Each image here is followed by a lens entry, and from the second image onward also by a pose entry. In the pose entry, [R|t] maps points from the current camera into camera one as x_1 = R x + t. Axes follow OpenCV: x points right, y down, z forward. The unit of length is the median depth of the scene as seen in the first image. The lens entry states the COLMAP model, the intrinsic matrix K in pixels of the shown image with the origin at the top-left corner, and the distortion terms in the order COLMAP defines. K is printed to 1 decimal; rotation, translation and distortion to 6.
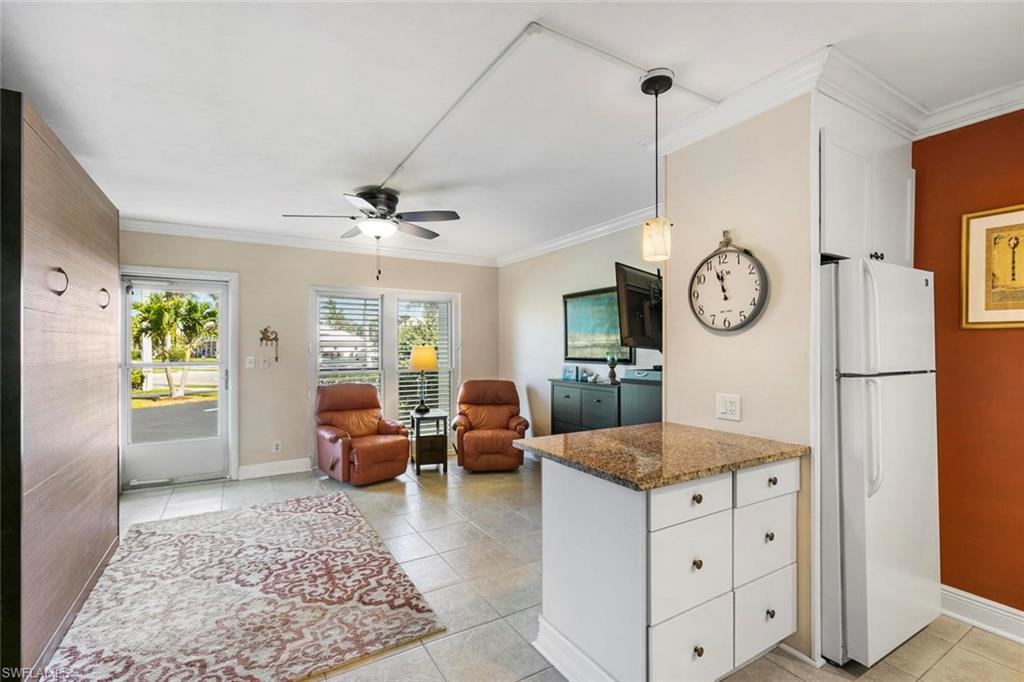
lens RADIAL K [[460.4, 0, 511.0], [0, 460.4, 347.6], [0, 0, 1]] dist [0.001354, -0.000182]
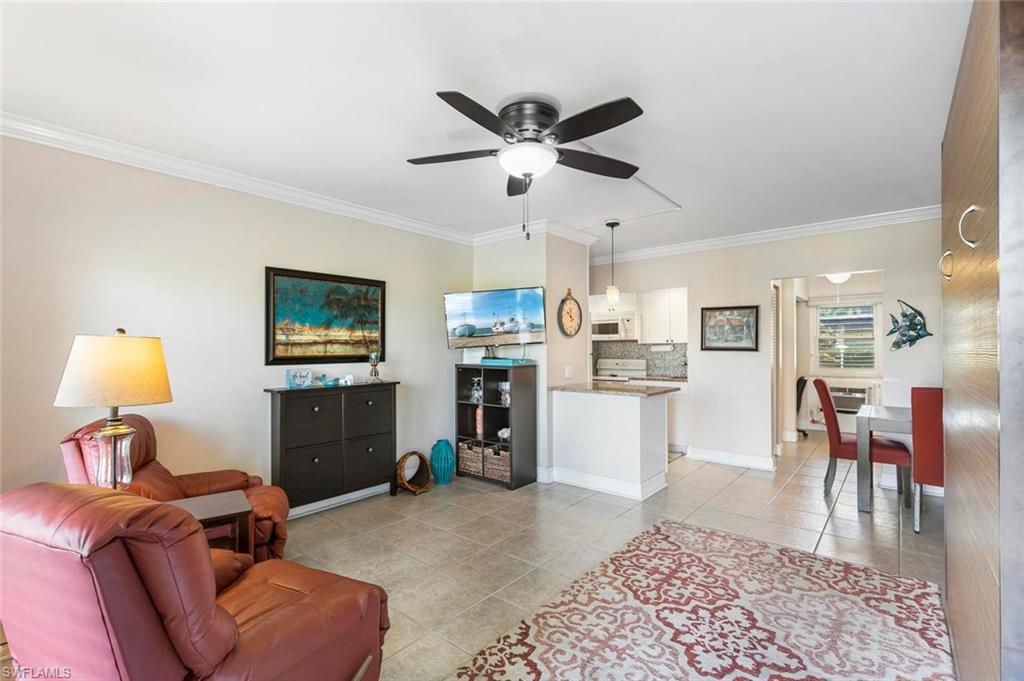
lens RADIAL K [[460.4, 0, 511.0], [0, 460.4, 347.1], [0, 0, 1]] dist [0.001354, -0.000182]
pose [[-0.327413, 0.005490, 0.944865, -1.234220], [0.005567, 0.999977, -0.003881, 0.017490], [-0.944865, 0.003989, -0.327436, 1.680349]]
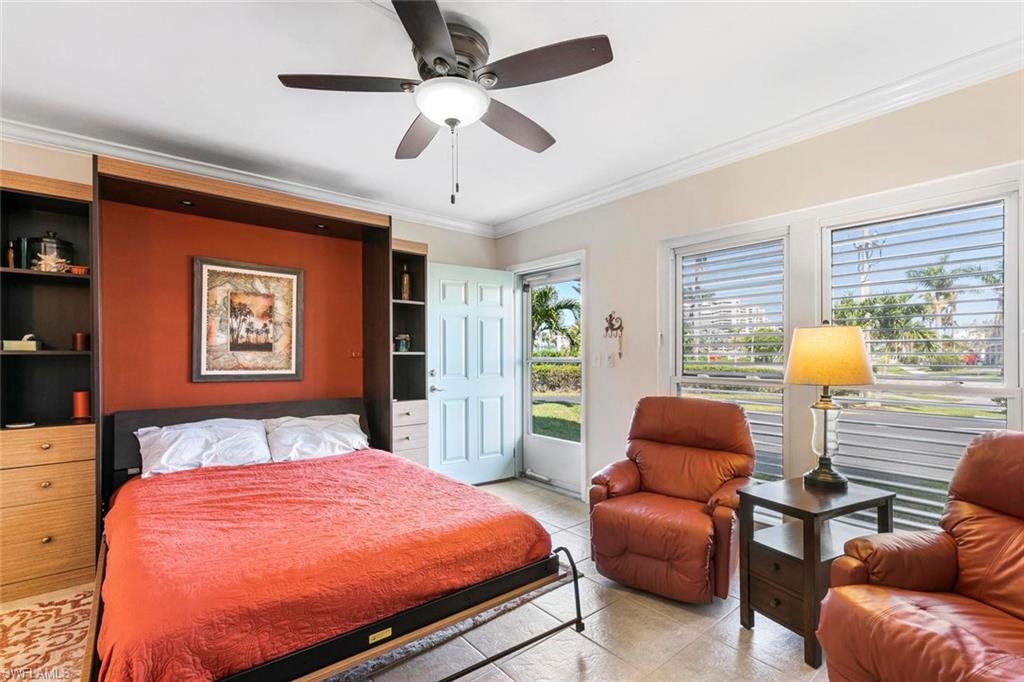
lens RADIAL K [[464.2, 0, 510.0], [0, 464.2, 355.4], [0, 0, 1]] dist [0.000267, 0.000434]
pose [[0.152747, 0.002314, -0.988263, 0.353989], [0.001730, 0.999995, 0.002609, 0.042518], [0.988264, -0.002108, 0.152742, 1.327044]]
